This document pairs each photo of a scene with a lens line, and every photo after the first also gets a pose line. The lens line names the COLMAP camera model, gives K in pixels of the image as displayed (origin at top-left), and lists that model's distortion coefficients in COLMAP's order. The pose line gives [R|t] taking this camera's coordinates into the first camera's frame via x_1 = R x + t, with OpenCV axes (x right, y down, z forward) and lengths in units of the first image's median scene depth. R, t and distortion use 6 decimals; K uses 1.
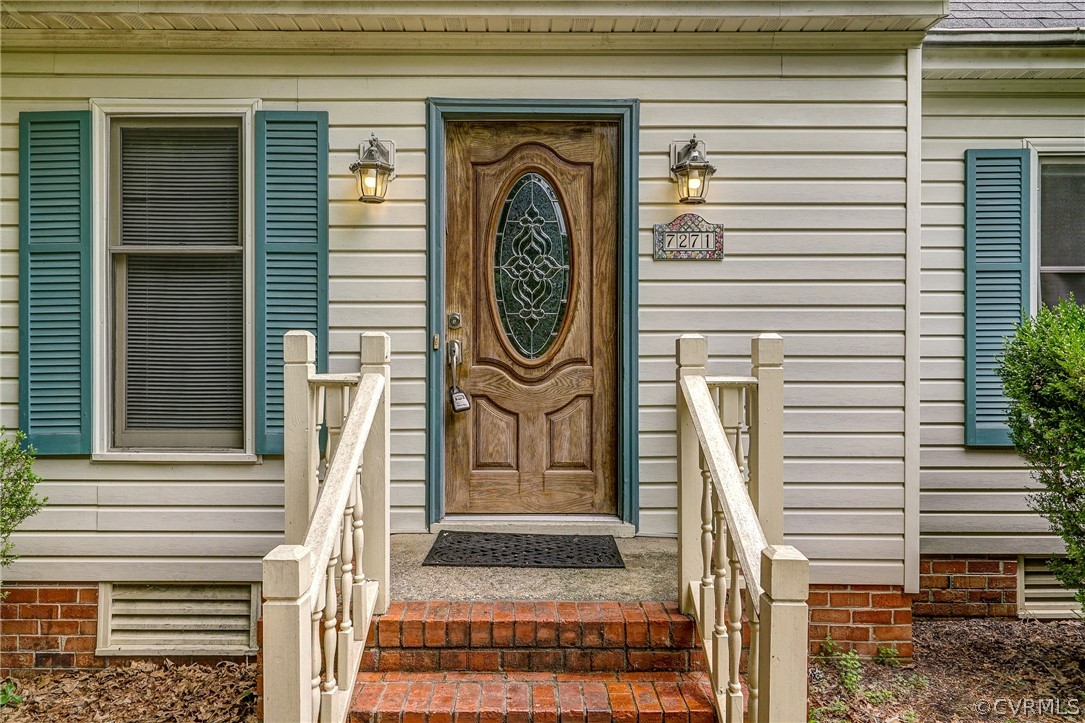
lens RADIAL K [[722.7, 0, 538.0], [0, 722.7, 359.4], [0, 0, 1]] dist [0.009036, 0.003539]
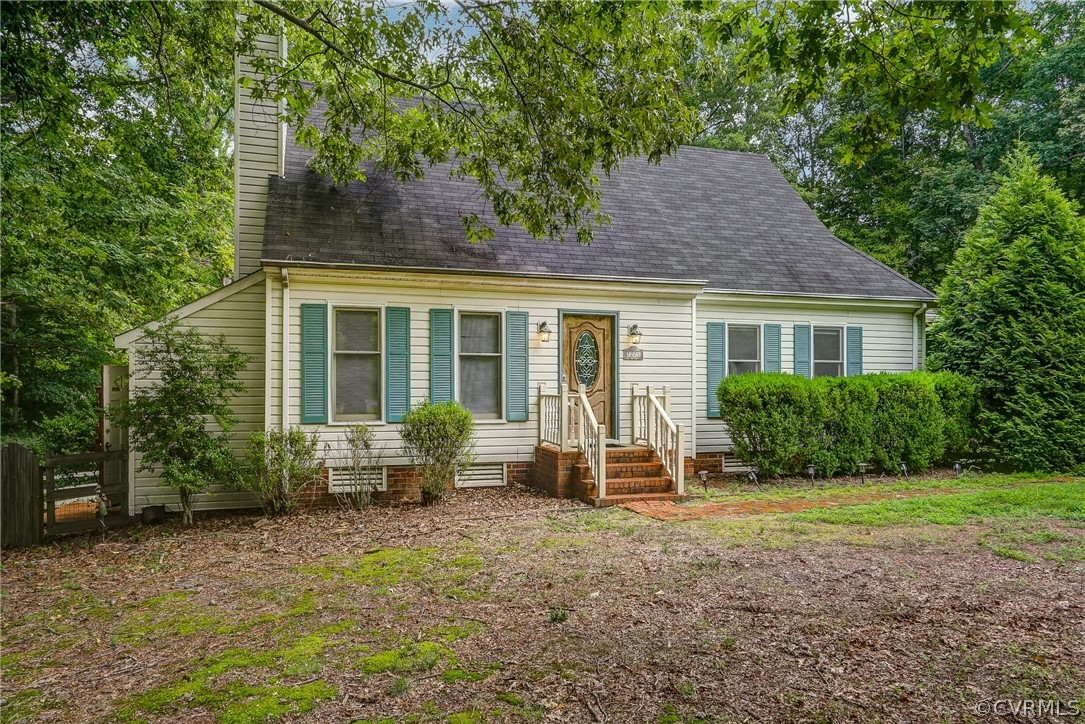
lens RADIAL K [[720.8, 0, 540.8], [0, 720.8, 368.1], [0, 0, 1]] dist [0.007443, 0.002313]
pose [[0.954400, 0.007301, 0.298440, -1.160165], [-0.001072, 0.999778, -0.021031, -0.030064], [-0.298528, 0.019753, 0.954197, -1.983062]]
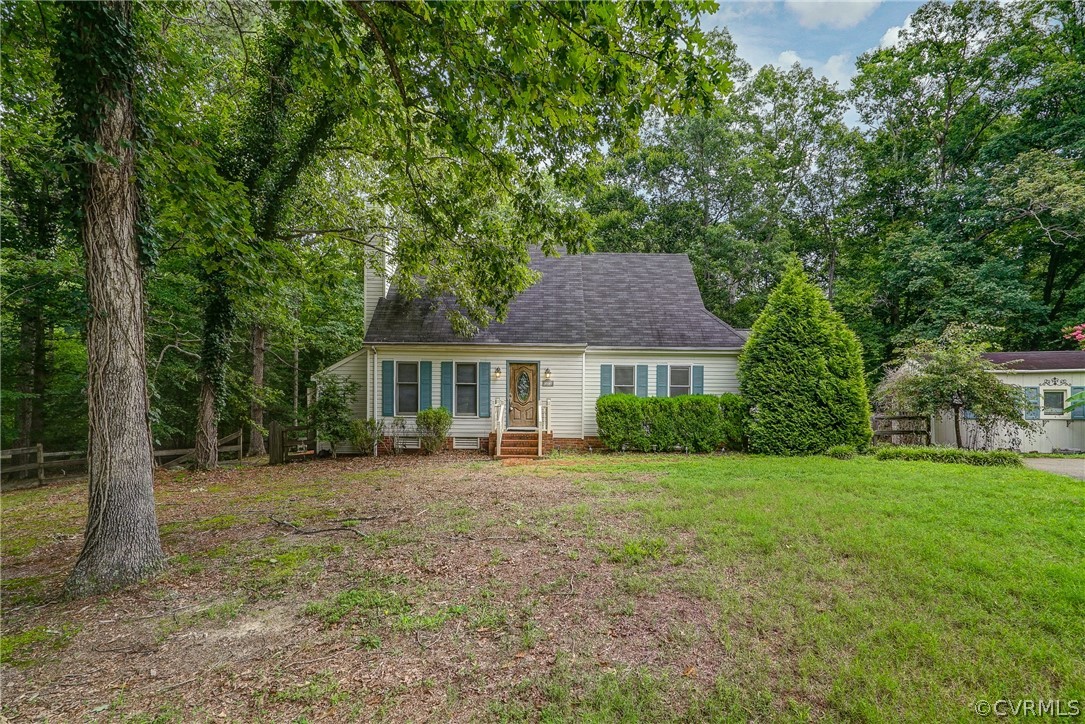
lens RADIAL K [[500.5, 0, 535.0], [0, 500.5, 393.1], [0, 0, 1]] dist [-0.005624, 0.001942]
pose [[0.999917, 0.007963, 0.010169, 0.050791], [-0.008203, 0.999684, 0.023743, -0.179144], [-0.009977, -0.023825, 0.999666, -3.303355]]
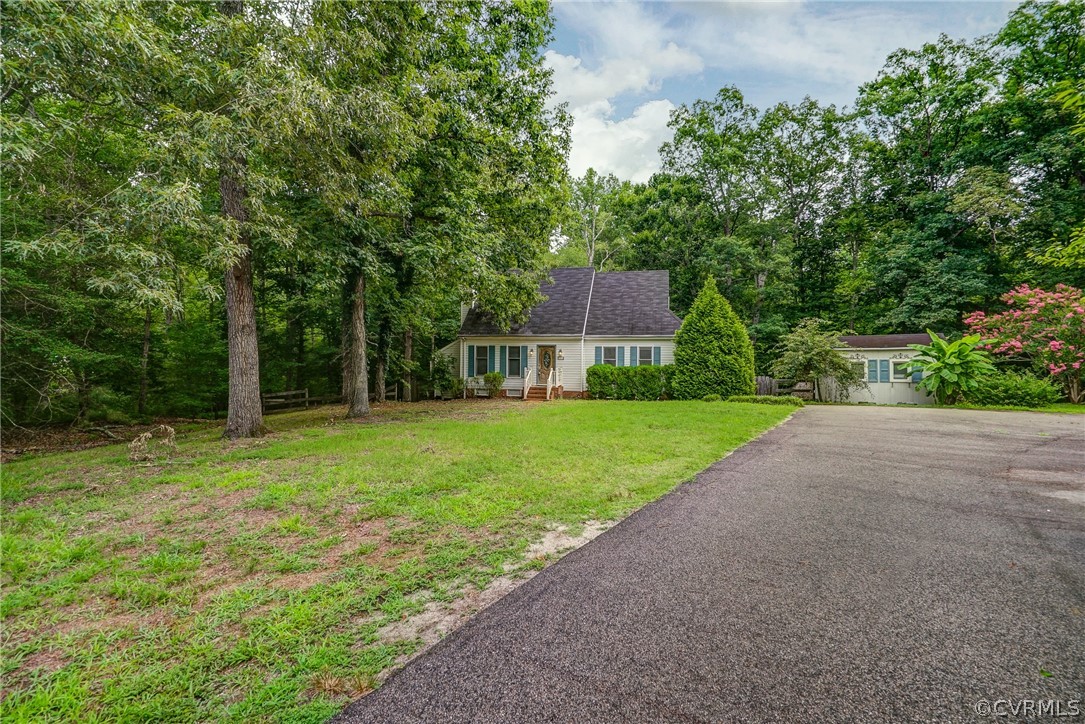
lens RADIAL K [[500.5, 0, 545.3], [0, 500.5, 358.2], [0, 0, 1]] dist [-0.005624, 0.001942]
pose [[0.969565, 0.005807, -0.244766, 1.749625], [-0.004242, 0.999967, 0.006920, -0.207845], [0.244798, -0.005671, 0.969557, -6.023472]]
